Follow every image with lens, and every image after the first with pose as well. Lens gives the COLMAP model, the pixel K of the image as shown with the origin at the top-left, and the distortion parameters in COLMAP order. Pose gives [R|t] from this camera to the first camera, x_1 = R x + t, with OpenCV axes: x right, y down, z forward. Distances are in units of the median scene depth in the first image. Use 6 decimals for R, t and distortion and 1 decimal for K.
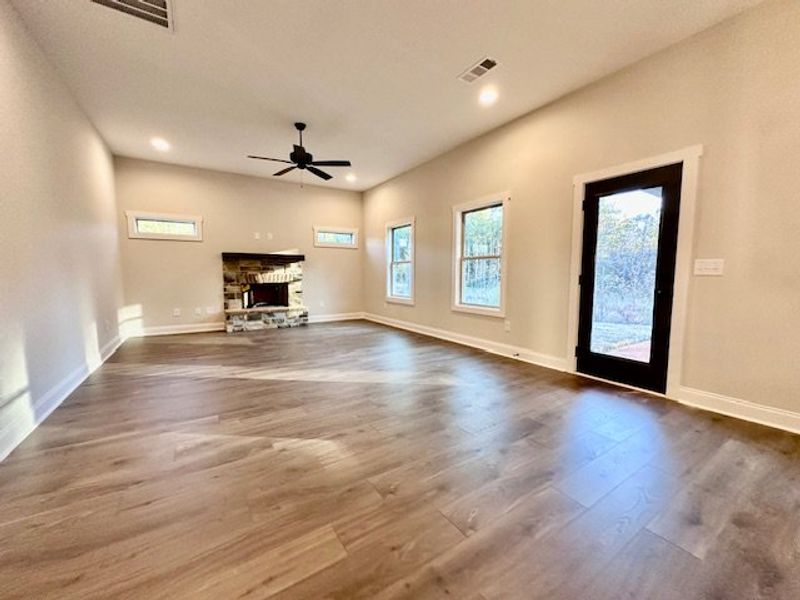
lens RADIAL K [[318.8, 0, 400.0], [0, 318.8, 300.0], [0, 0, 1]] dist [-0.001261, -0.000007]
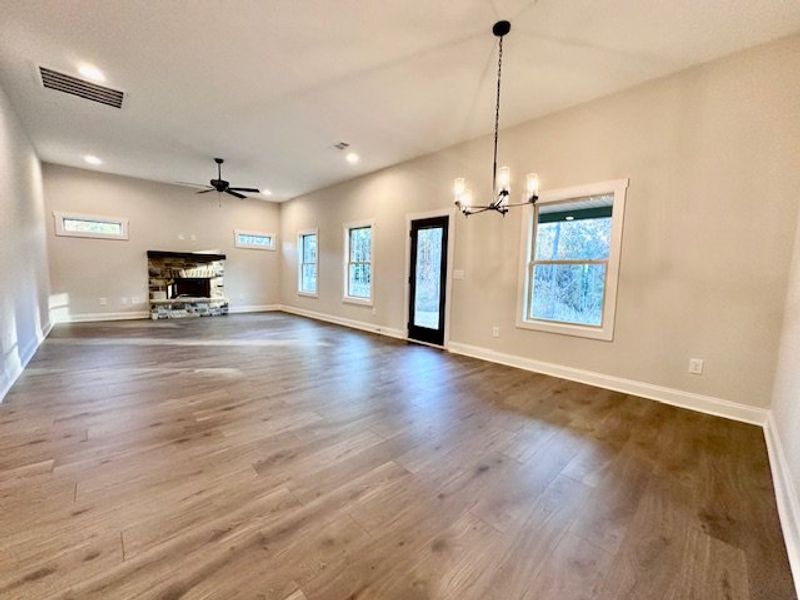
lens RADIAL K [[318.8, 0, 400.0], [0, 318.8, 300.0], [0, 0, 1]] dist [-0.001261, -0.000007]
pose [[0.982035, 0.008662, 0.188499, 0.127578], [-0.009597, 0.999946, 0.004048, 0.017195], [-0.188454, -0.005784, 0.982065, -0.315349]]
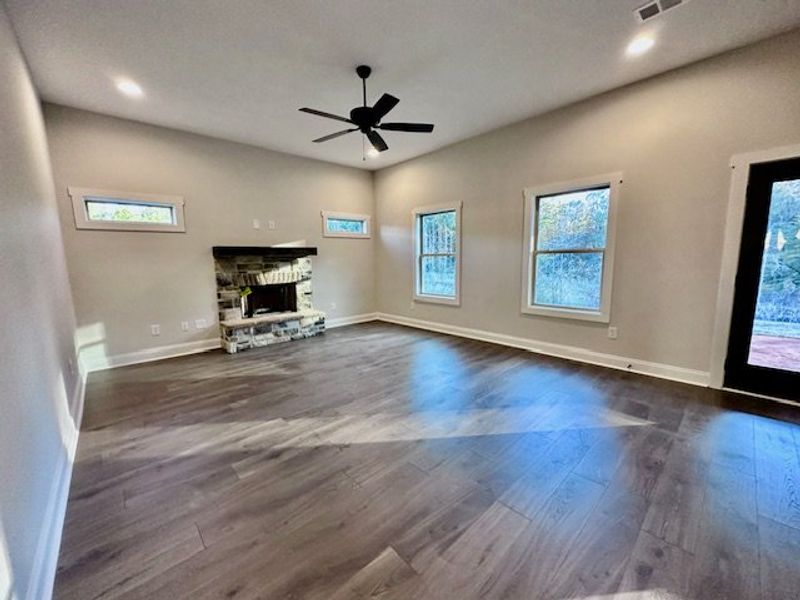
lens RADIAL K [[318.8, 0, 400.0], [0, 318.8, 300.0], [0, 0, 1]] dist [-0.001261, -0.000007]
pose [[0.985147, -0.040859, 0.166783, -0.259690], [0.032863, 0.998187, 0.050427, -0.048075], [-0.168541, -0.044197, 0.984703, 0.182784]]
